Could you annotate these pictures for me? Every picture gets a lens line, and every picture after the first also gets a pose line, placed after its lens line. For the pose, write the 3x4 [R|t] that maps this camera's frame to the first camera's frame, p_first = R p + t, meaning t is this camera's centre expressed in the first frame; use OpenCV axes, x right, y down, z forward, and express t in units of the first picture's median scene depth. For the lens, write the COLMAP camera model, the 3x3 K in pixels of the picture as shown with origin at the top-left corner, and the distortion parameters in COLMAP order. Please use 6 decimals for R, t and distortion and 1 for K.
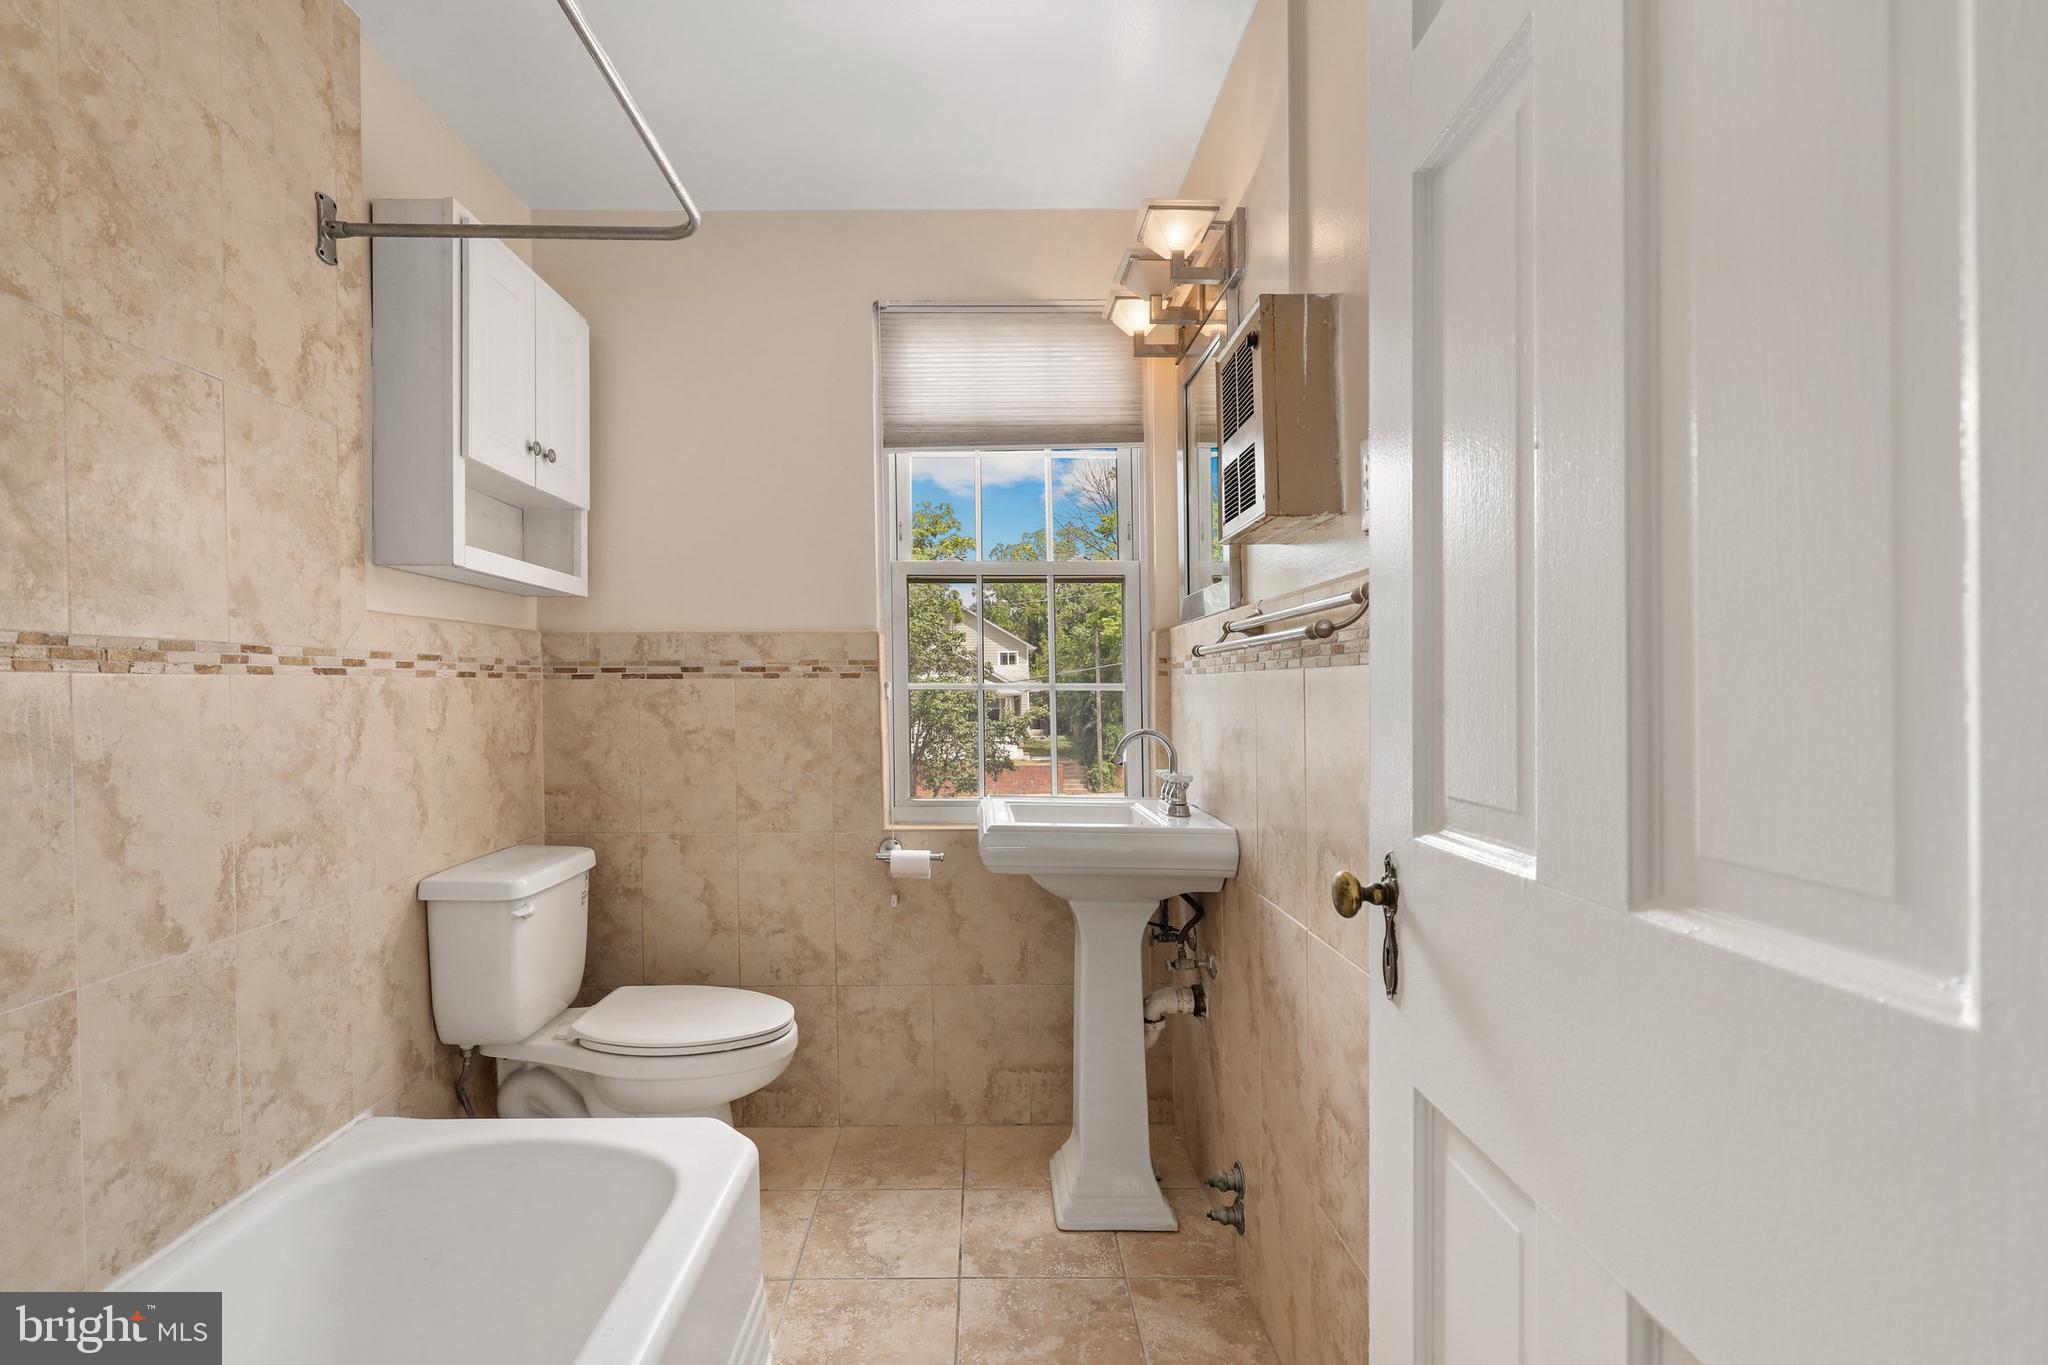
lens RADIAL K [[935.0, 0, 1012.4], [0, 935.0, 704.8], [0, 0, 1]] dist [-0.000047, 0.000064]
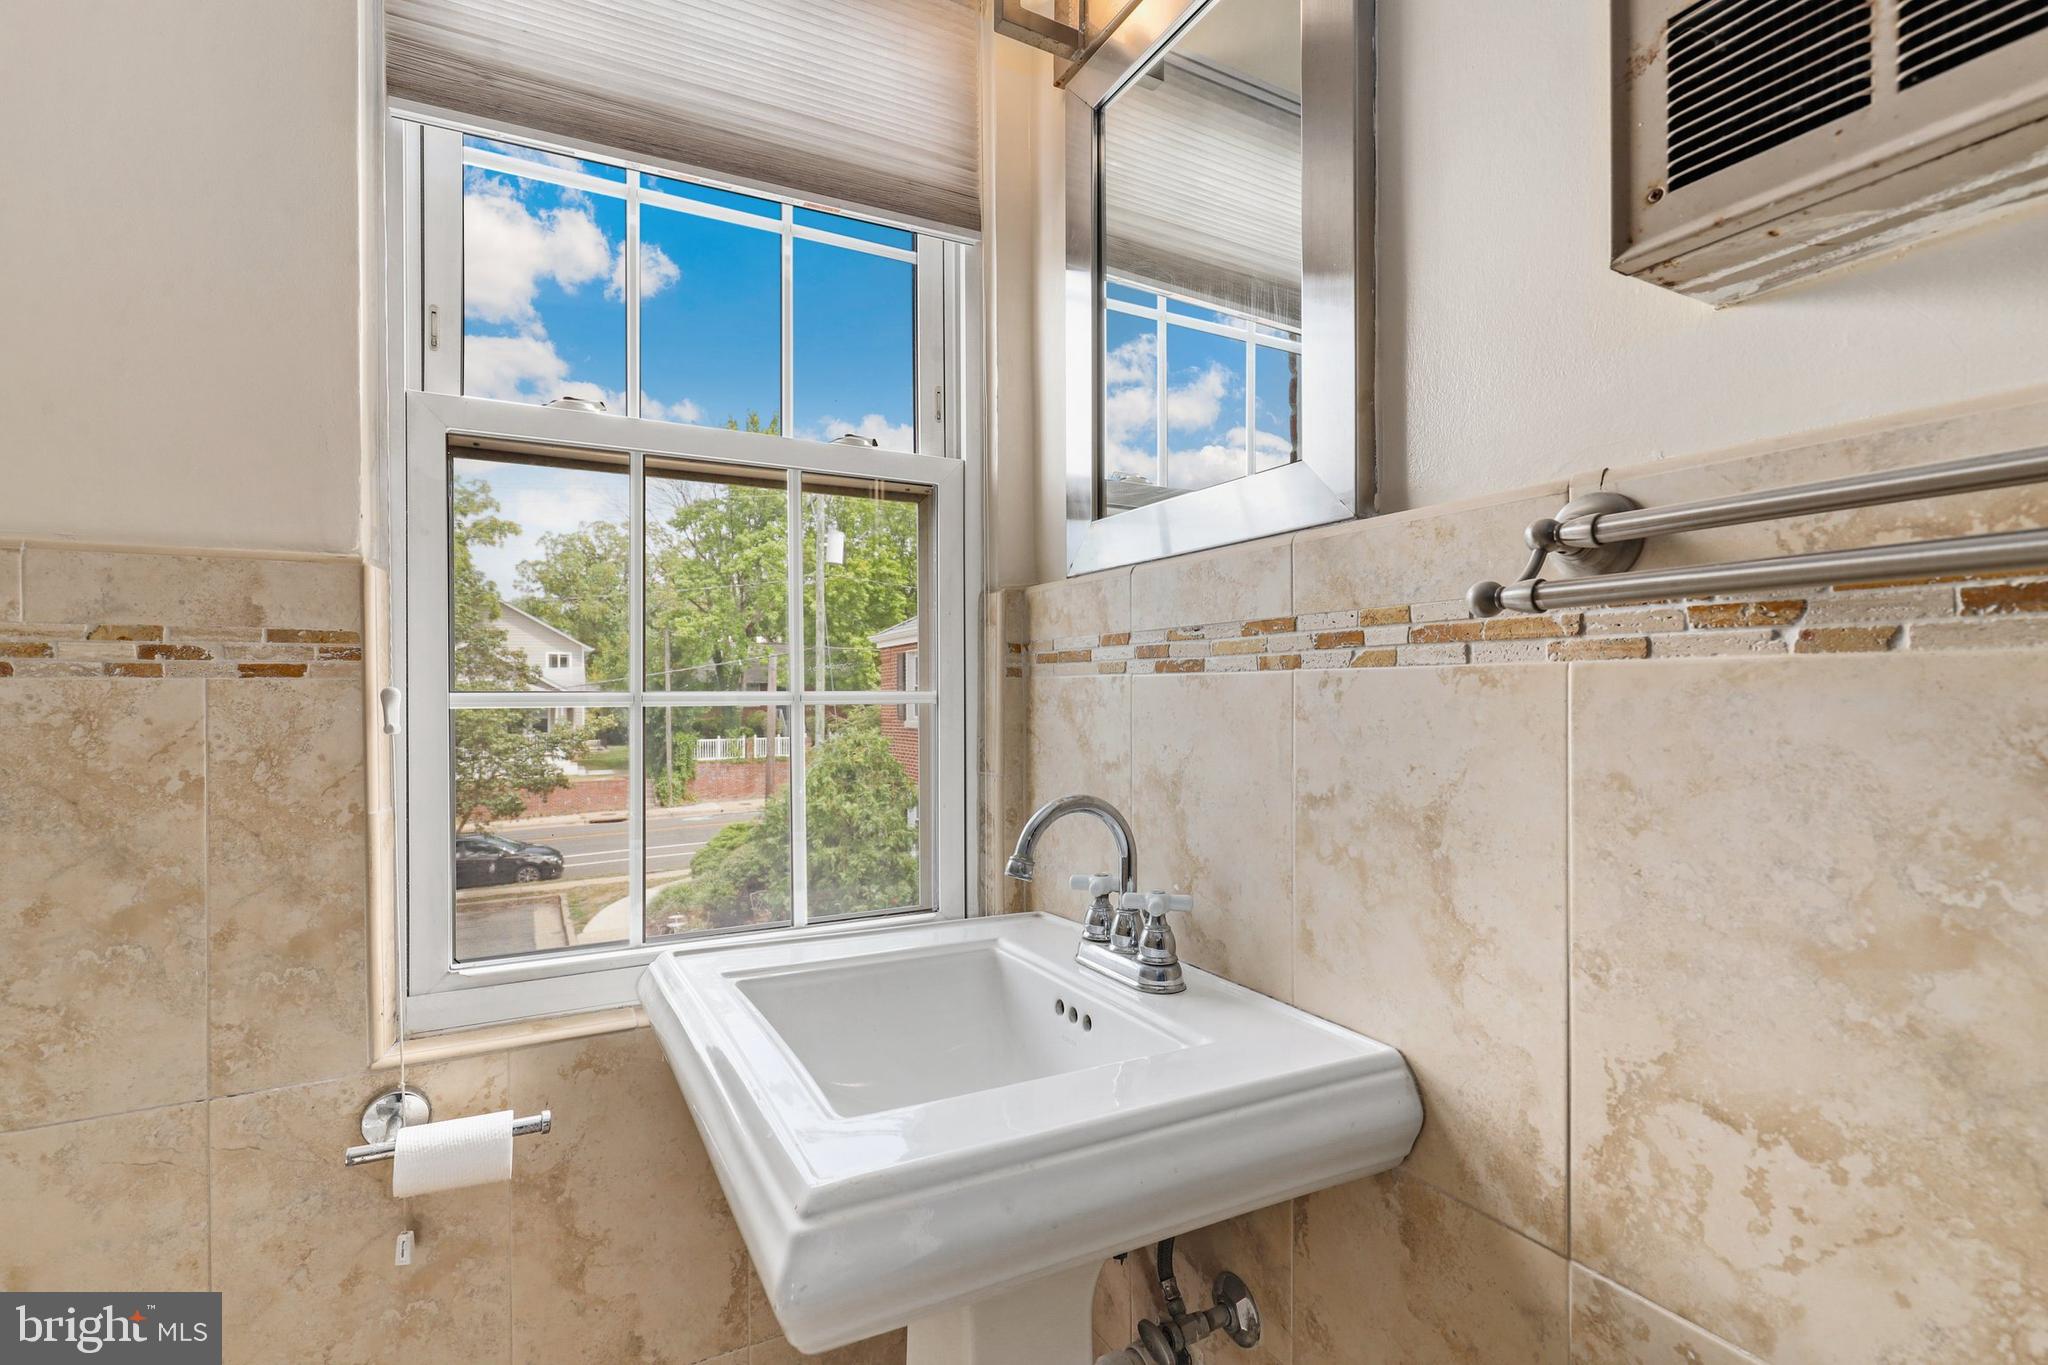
lens RADIAL K [[942.5, 0, 1025.3], [0, 942.5, 677.1], [0, 0, 1]] dist [0.000455, -0.000045]
pose [[0.898161, 0.006085, 0.439625, -0.036996], [0.009532, 0.999400, -0.033308, -0.007193], [-0.439563, 0.034106, 0.897564, 0.285299]]
